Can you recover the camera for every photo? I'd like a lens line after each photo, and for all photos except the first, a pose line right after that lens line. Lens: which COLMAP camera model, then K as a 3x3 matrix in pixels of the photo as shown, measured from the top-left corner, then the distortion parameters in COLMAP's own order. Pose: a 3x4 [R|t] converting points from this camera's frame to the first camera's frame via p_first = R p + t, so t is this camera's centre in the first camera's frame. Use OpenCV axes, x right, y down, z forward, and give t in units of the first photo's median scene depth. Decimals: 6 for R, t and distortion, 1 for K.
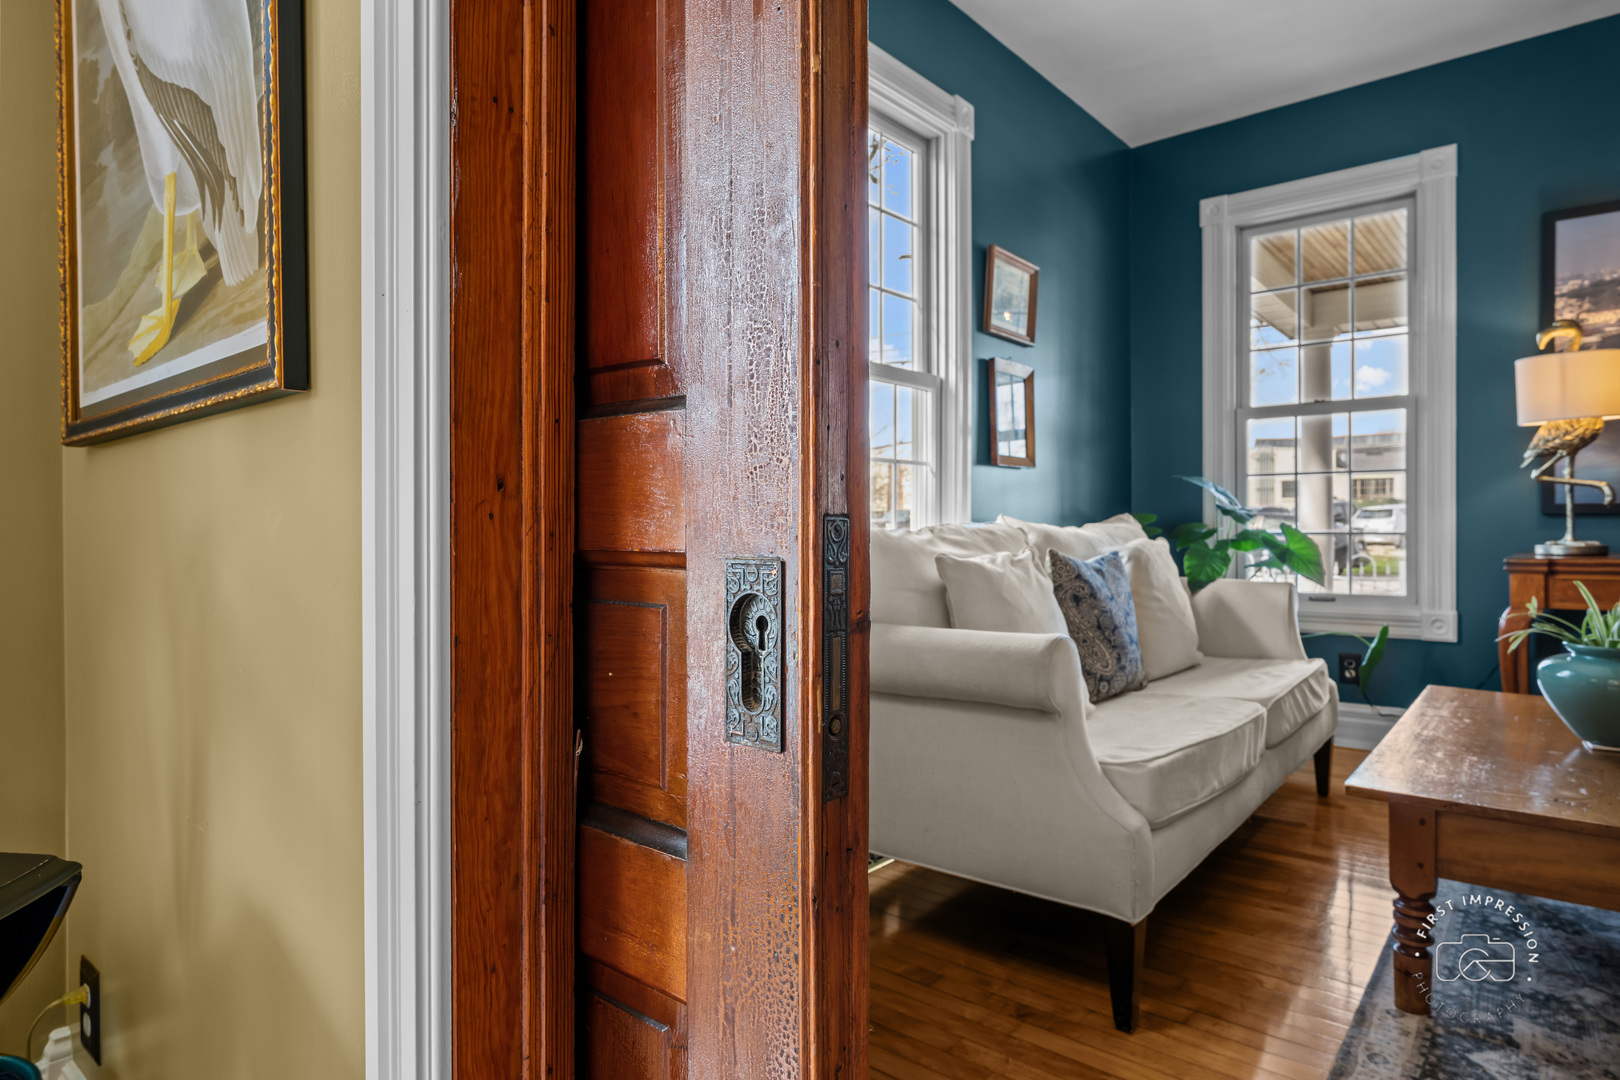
lens RADIAL K [[933.1, 0, 829.7], [0, 933.1, 536.7], [0, 0, 1]] dist [-0.001556, -0.000972]
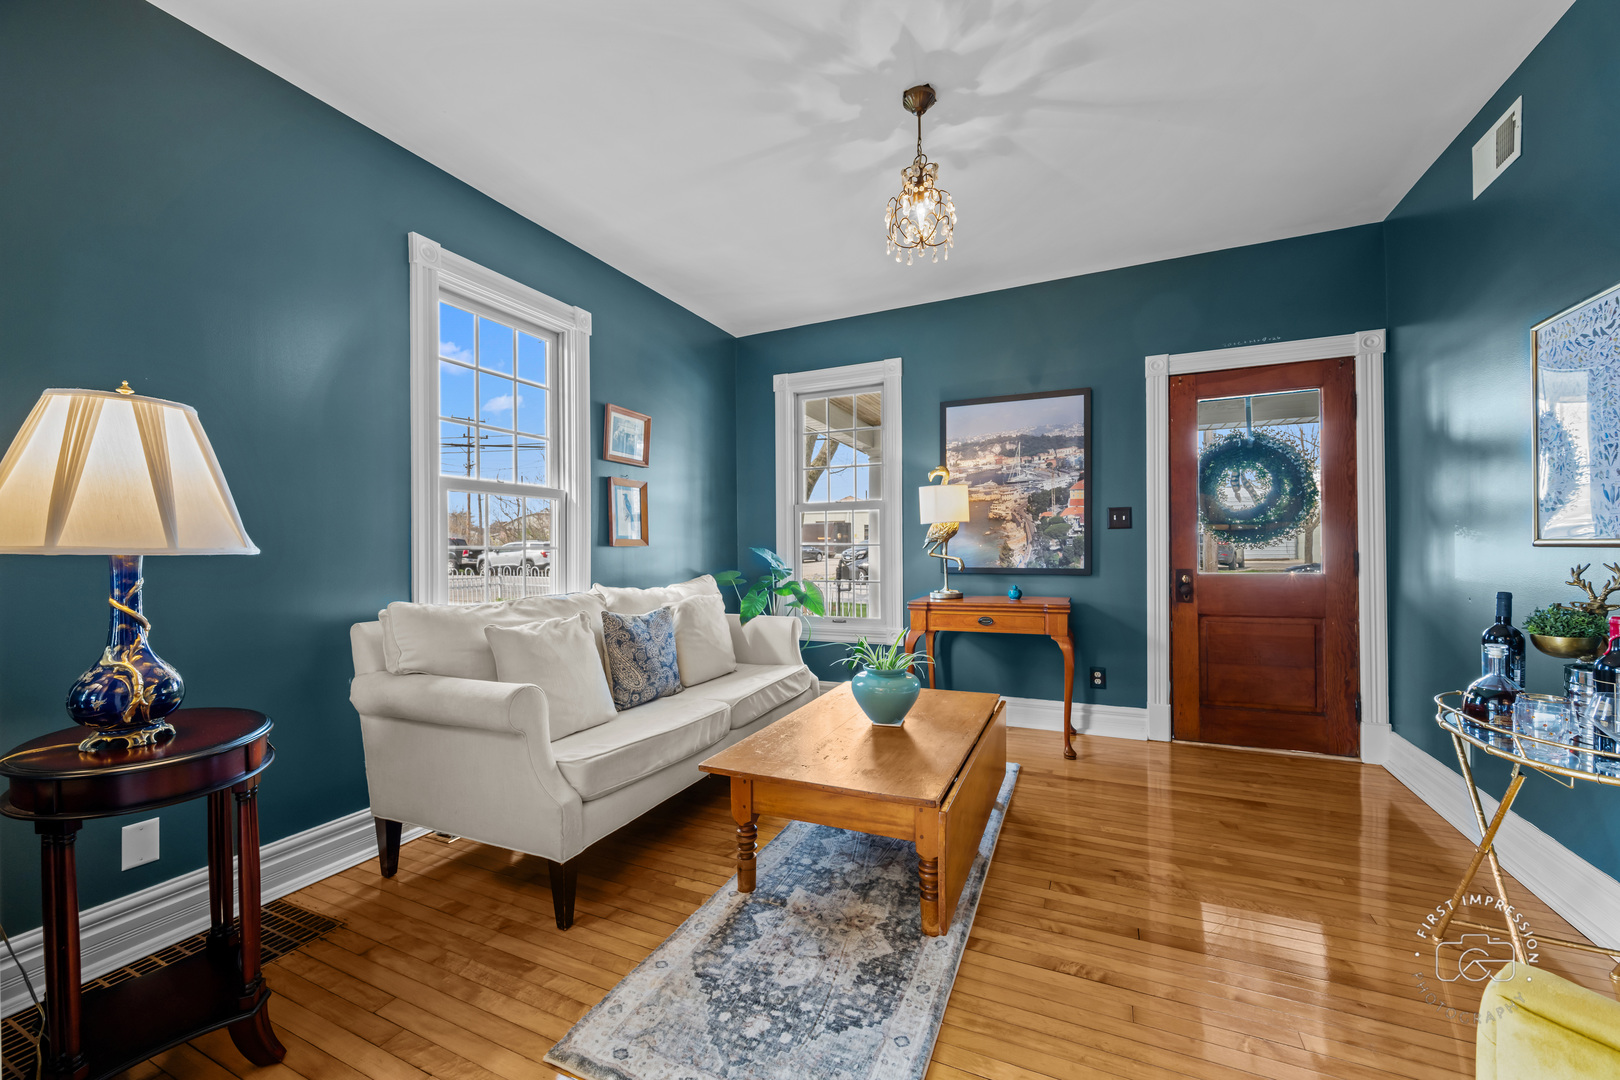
lens RADIAL K [[629.9, 0, 819.3], [0, 629.9, 549.9], [0, 0, 1]] dist [-0.002372, -0.000223]
pose [[0.965064, -0.003025, 0.261996, 0.248918], [0.005915, 0.999930, -0.010244, -0.061338], [-0.261946, 0.011436, 0.965015, -0.095355]]
